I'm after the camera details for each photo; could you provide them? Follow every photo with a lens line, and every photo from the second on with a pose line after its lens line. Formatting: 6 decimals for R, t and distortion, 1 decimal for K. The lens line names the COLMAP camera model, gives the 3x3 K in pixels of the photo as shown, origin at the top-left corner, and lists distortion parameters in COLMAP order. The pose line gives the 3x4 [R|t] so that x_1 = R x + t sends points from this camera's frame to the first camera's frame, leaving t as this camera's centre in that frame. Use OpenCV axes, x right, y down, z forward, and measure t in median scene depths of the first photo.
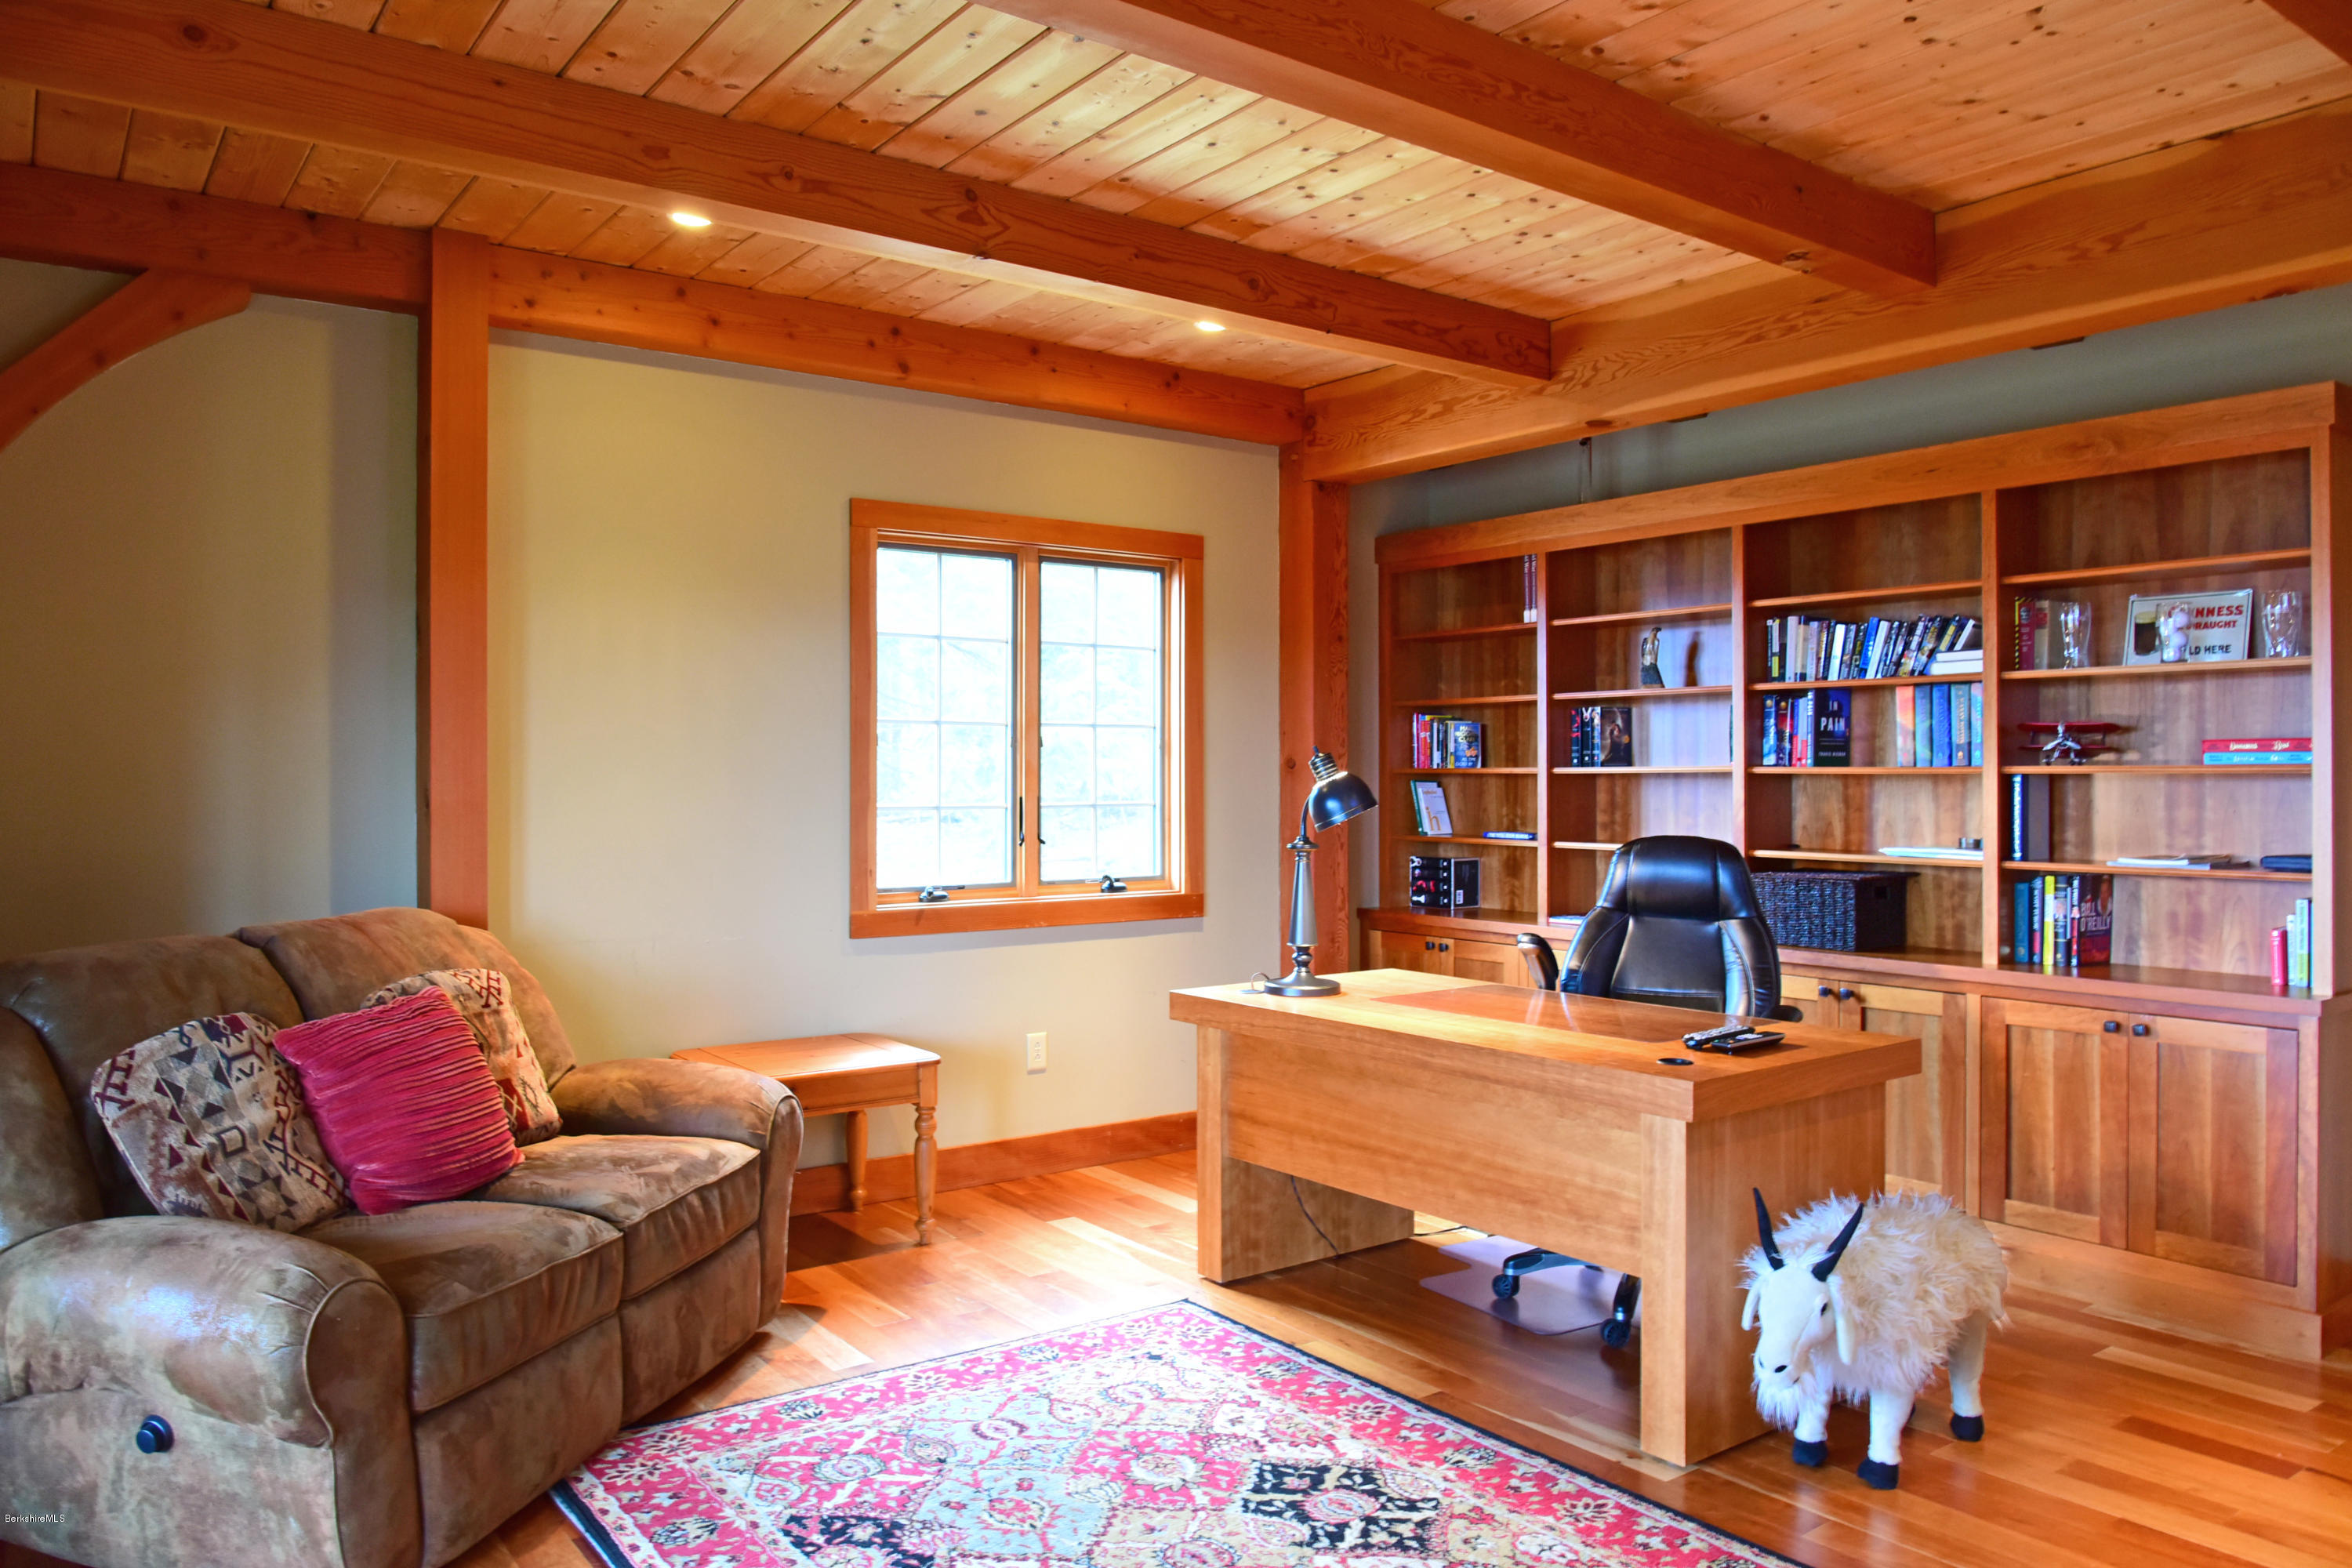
lens RADIAL K [[1634.0, 0, 1175.7], [0, 1634.0, 777.2], [0, 0, 1]] dist [-0.036439, 0.007471]
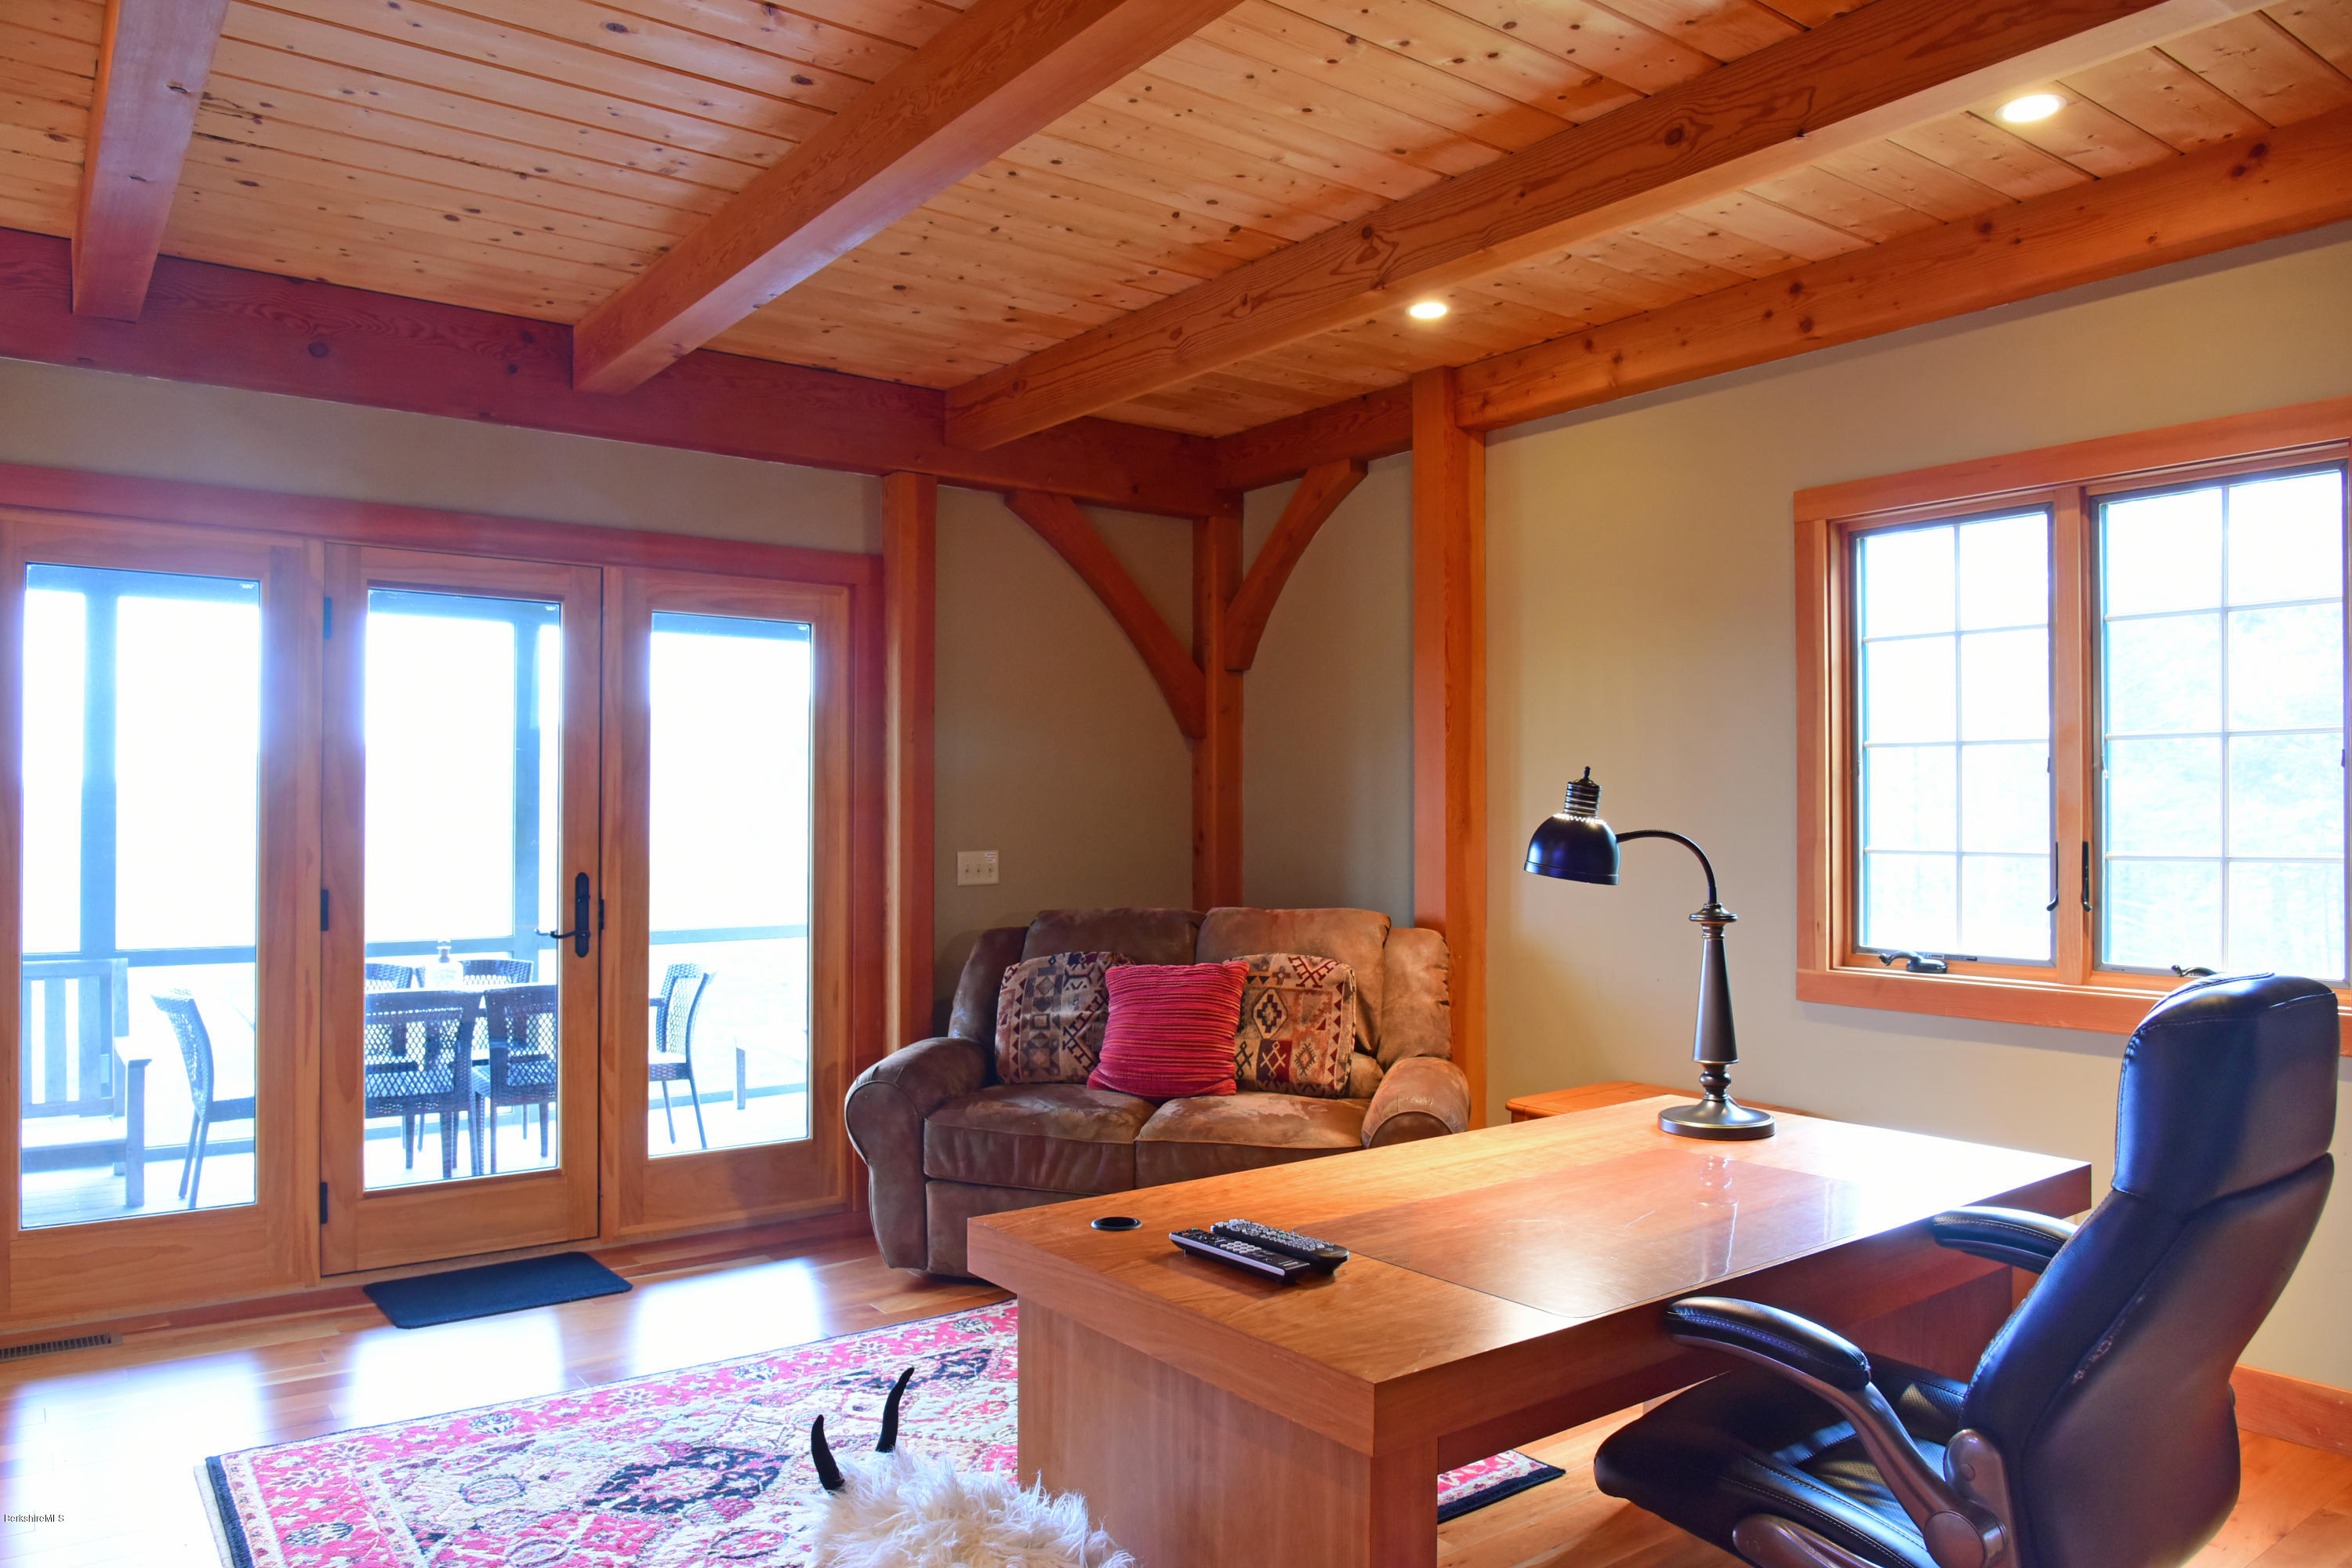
lens RADIAL K [[1634.0, 0, 1186.2], [0, 1634.0, 770.3], [0, 0, 1]] dist [-0.036439, 0.007471]
pose [[-0.011267, -0.021909, -0.999696, 0.784704], [-0.004748, 0.999750, -0.021856, -0.002051], [0.999925, 0.004500, -0.011368, 0.808077]]
